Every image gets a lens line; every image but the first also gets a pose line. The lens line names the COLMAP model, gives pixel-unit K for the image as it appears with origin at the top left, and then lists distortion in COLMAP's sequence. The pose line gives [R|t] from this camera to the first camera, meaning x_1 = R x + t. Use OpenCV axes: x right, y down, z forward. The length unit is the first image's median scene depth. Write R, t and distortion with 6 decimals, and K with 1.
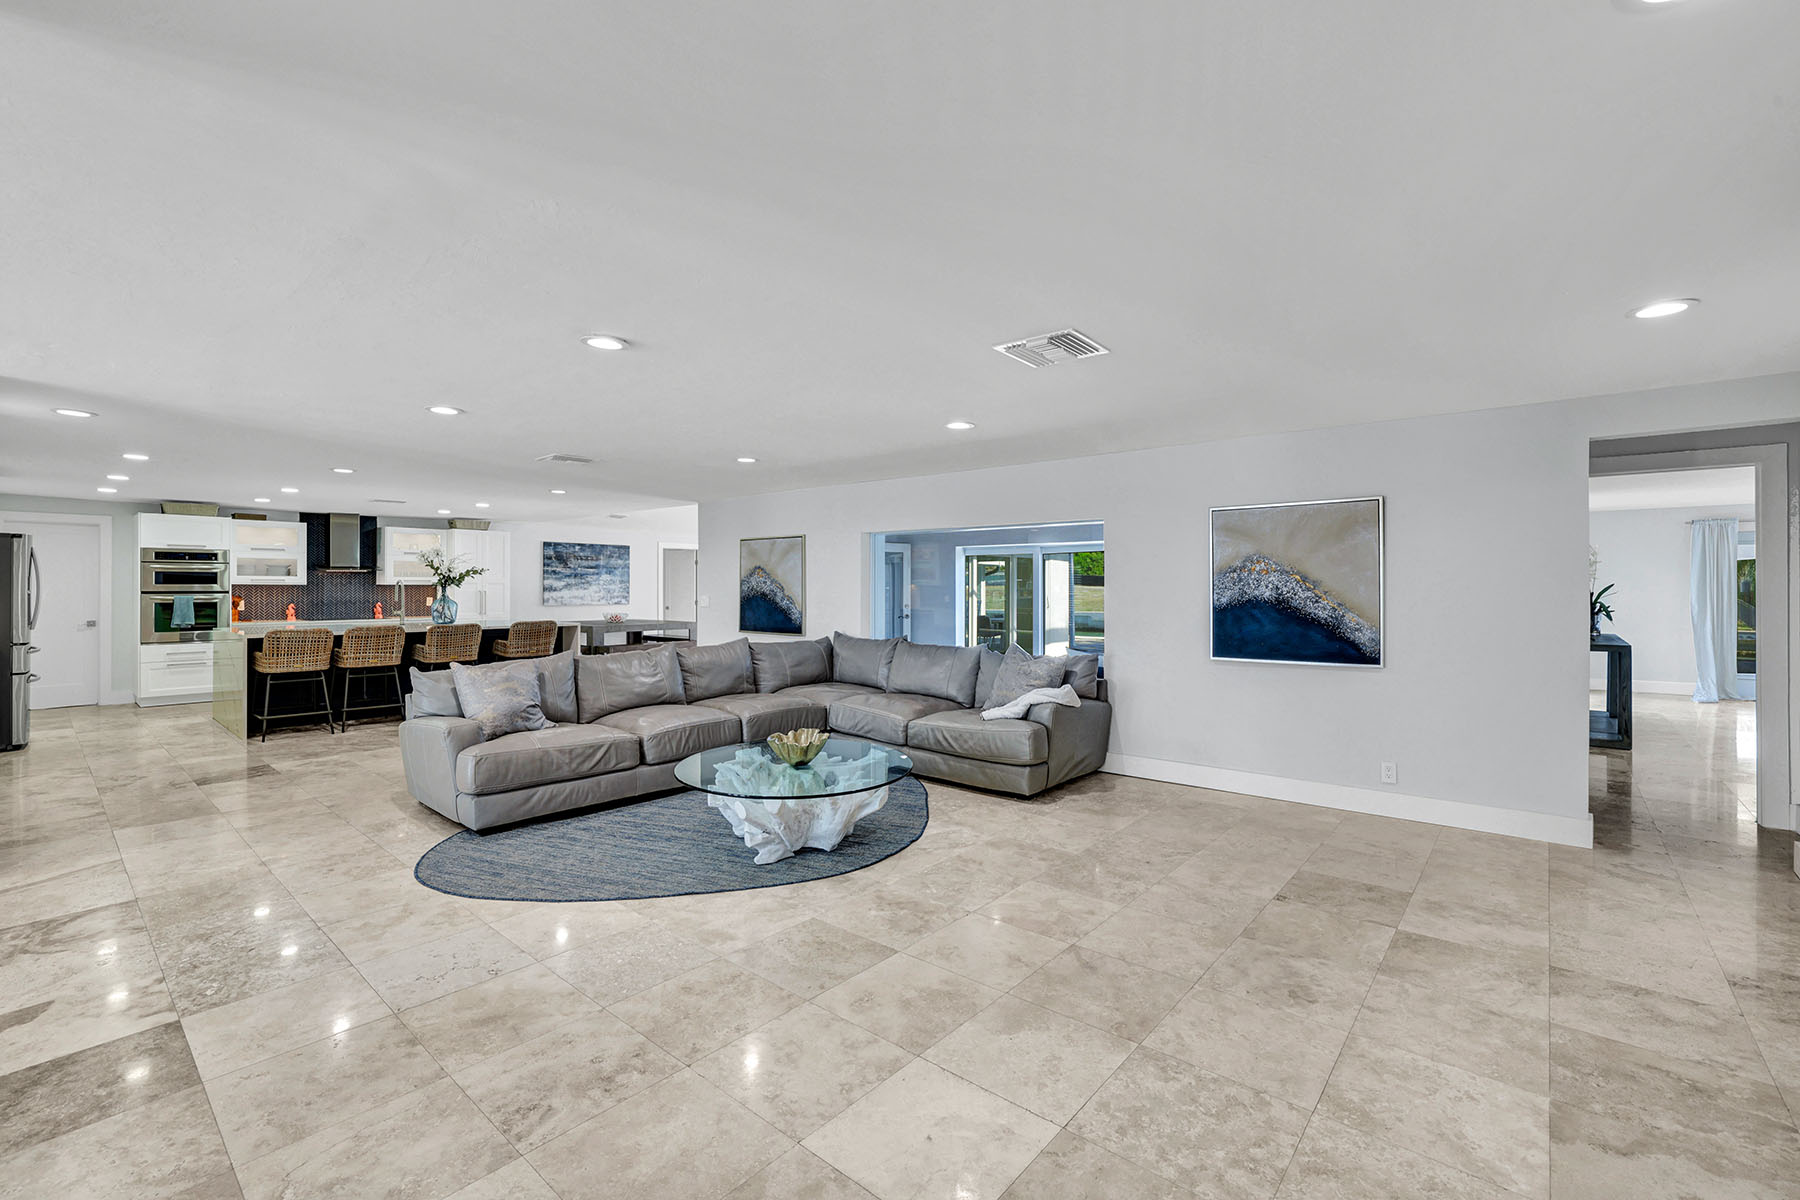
lens RADIAL K [[769.9, 0, 897.0], [0, 769.9, 585.0], [0, 0, 1]] dist [-0.050473, 0.018717]
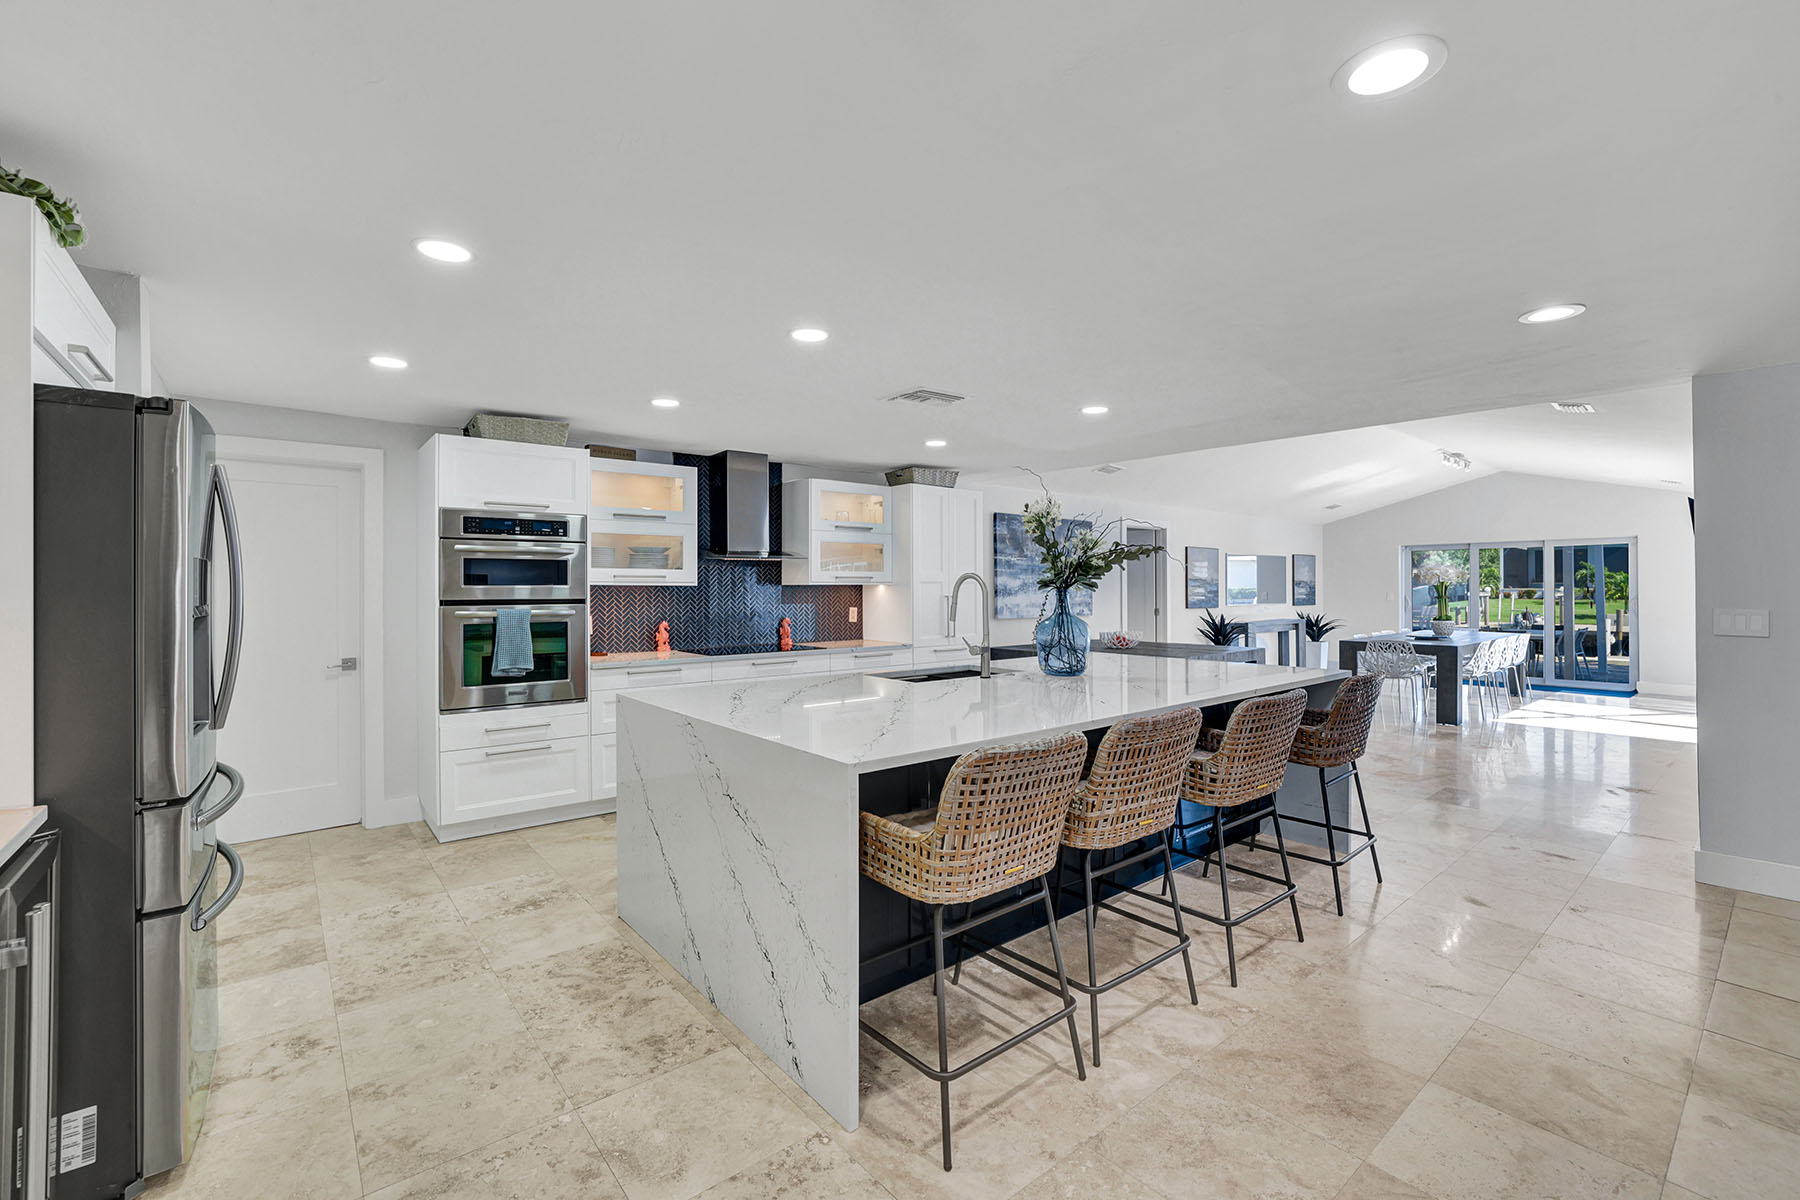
lens RADIAL K [[769.9, 0, 897.0], [0, 769.9, 585.0], [0, 0, 1]] dist [-0.050473, 0.018717]
pose [[0.984279, -0.003995, -0.176575, -0.559909], [0.003802, 0.999992, -0.001432, 0.000652], [0.176579, 0.000738, 0.984286, 0.502734]]
